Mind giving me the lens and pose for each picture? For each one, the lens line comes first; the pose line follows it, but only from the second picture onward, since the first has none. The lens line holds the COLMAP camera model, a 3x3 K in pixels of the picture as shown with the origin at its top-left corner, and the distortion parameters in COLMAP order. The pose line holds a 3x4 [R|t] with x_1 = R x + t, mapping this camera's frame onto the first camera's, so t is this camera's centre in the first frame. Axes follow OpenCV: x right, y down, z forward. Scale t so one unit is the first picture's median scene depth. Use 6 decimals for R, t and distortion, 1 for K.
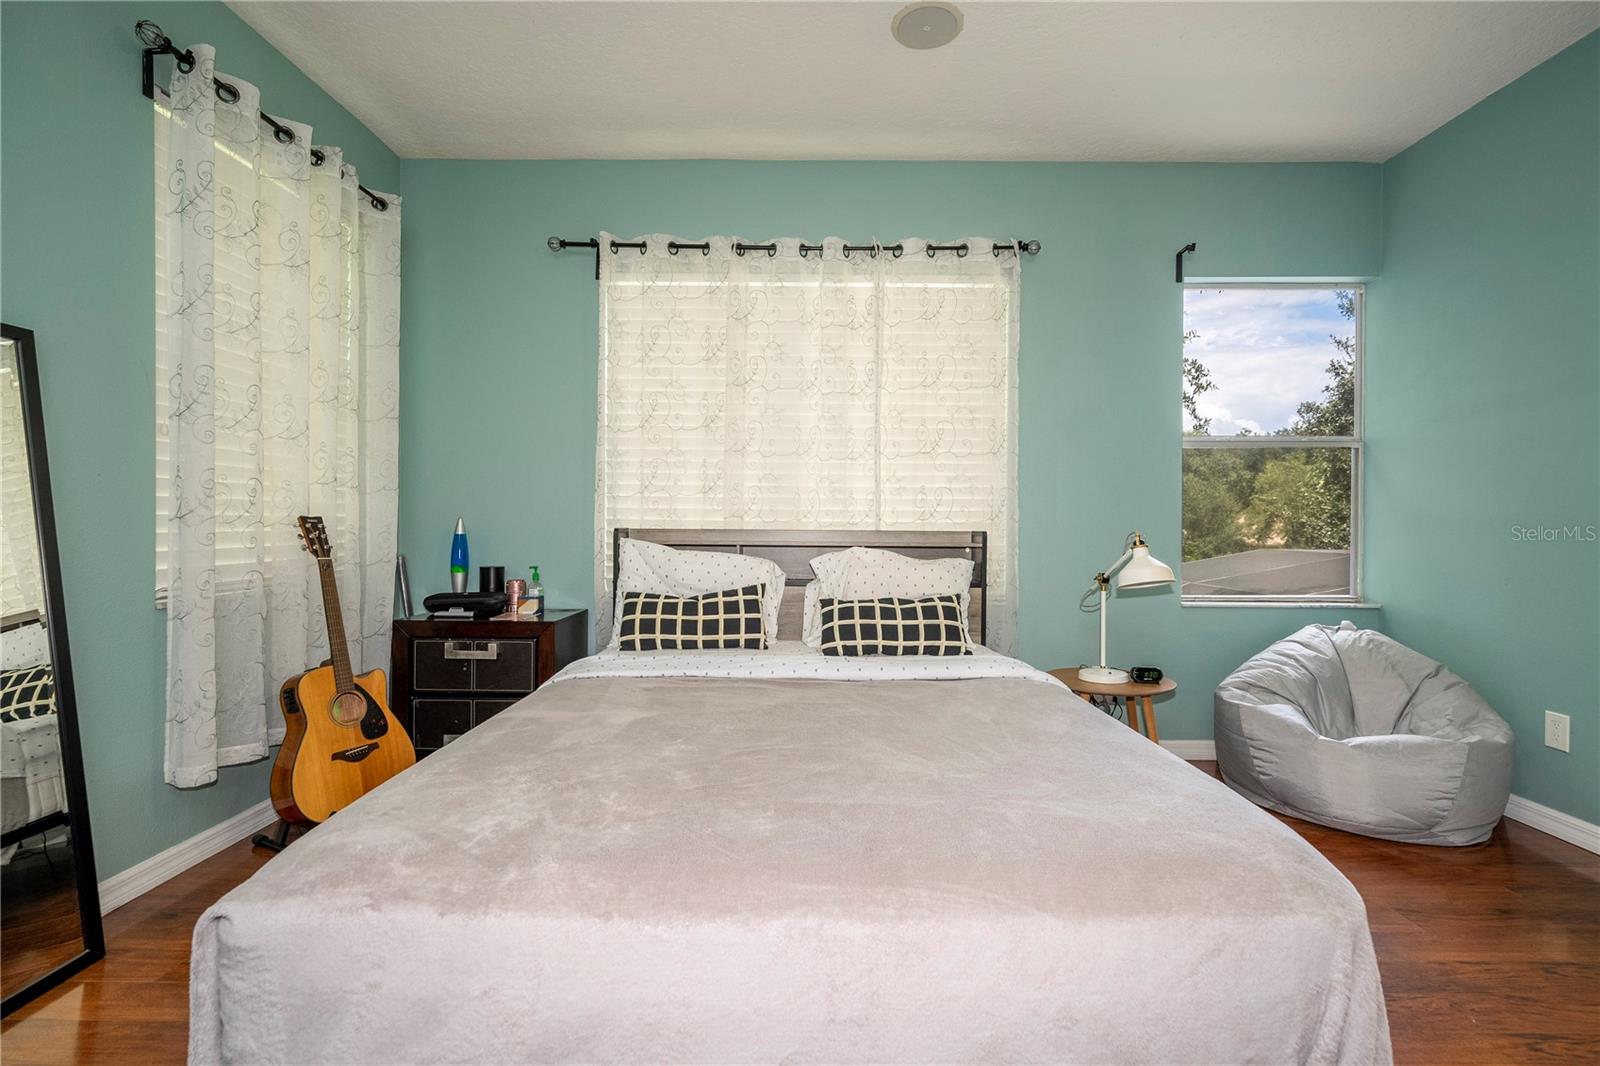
lens RADIAL K [[728.4, 0, 802.0], [0, 728.4, 528.5], [0, 0, 1]] dist [-0.004216, 0.002769]
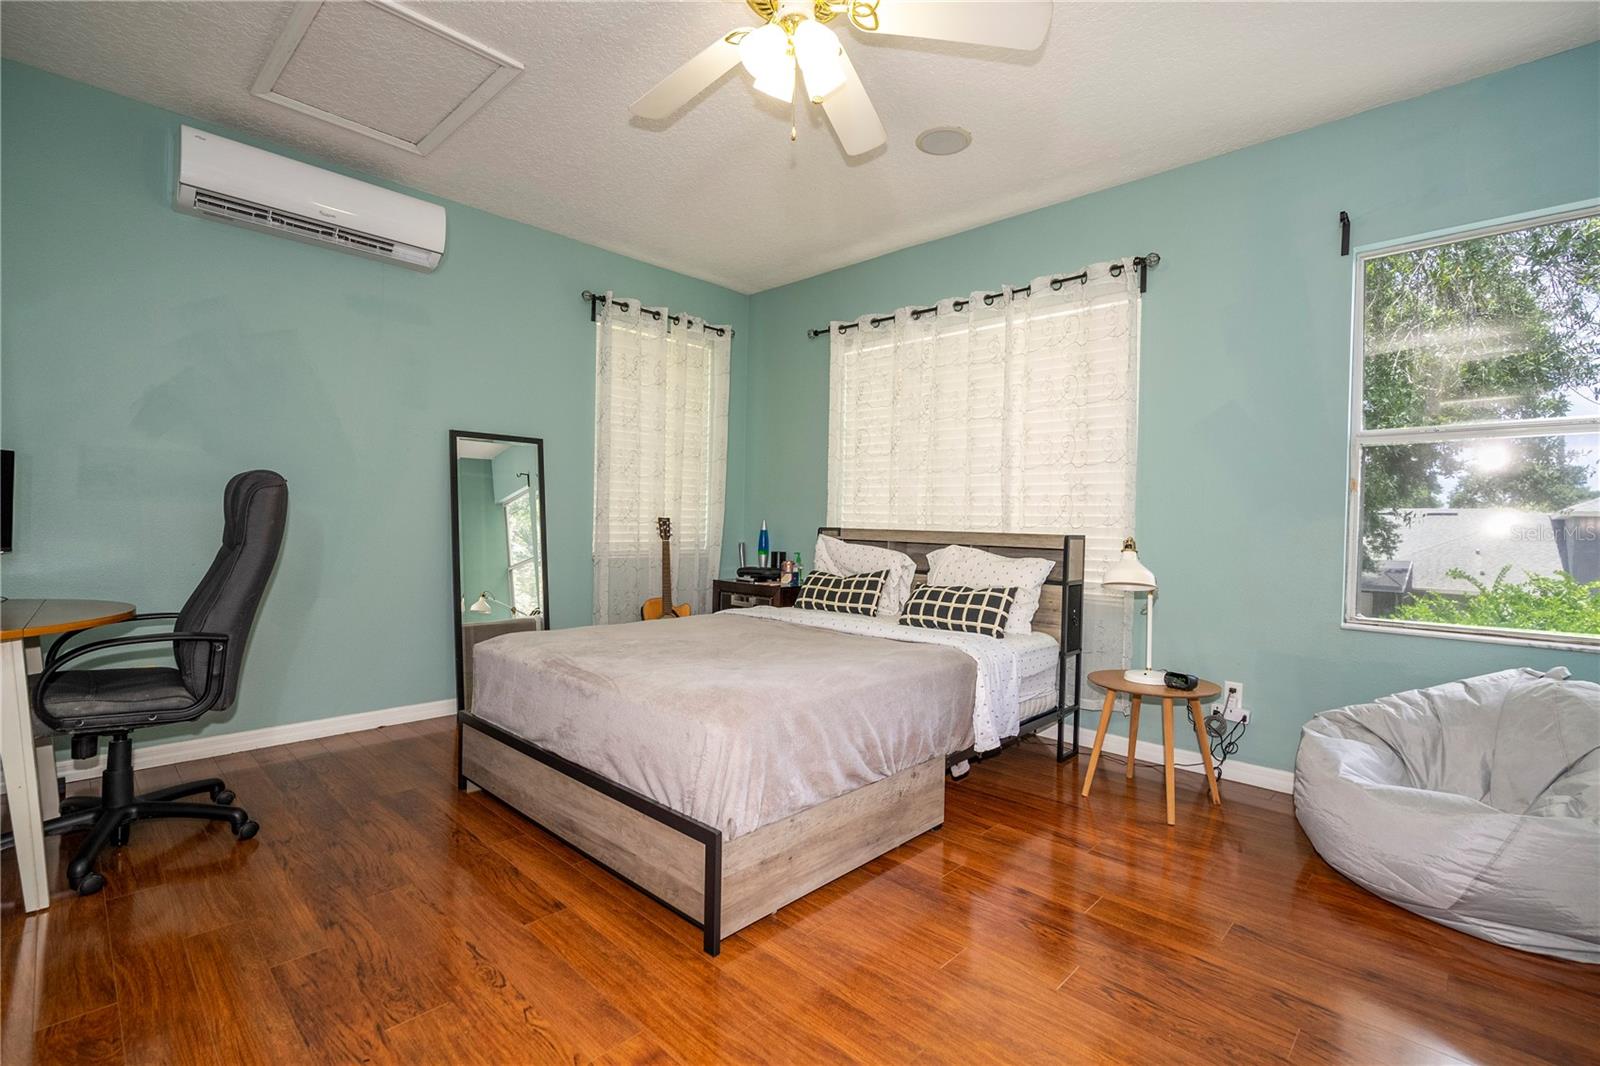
lens RADIAL K [[728.4, 0, 801.8], [0, 728.4, 529.9], [0, 0, 1]] dist [-0.004216, 0.002769]
pose [[0.721774, 0.016622, -0.691929, 0.726411], [-0.022103, 0.999755, 0.000960, 0.004132], [0.691776, 0.014601, 0.721965, -0.078560]]
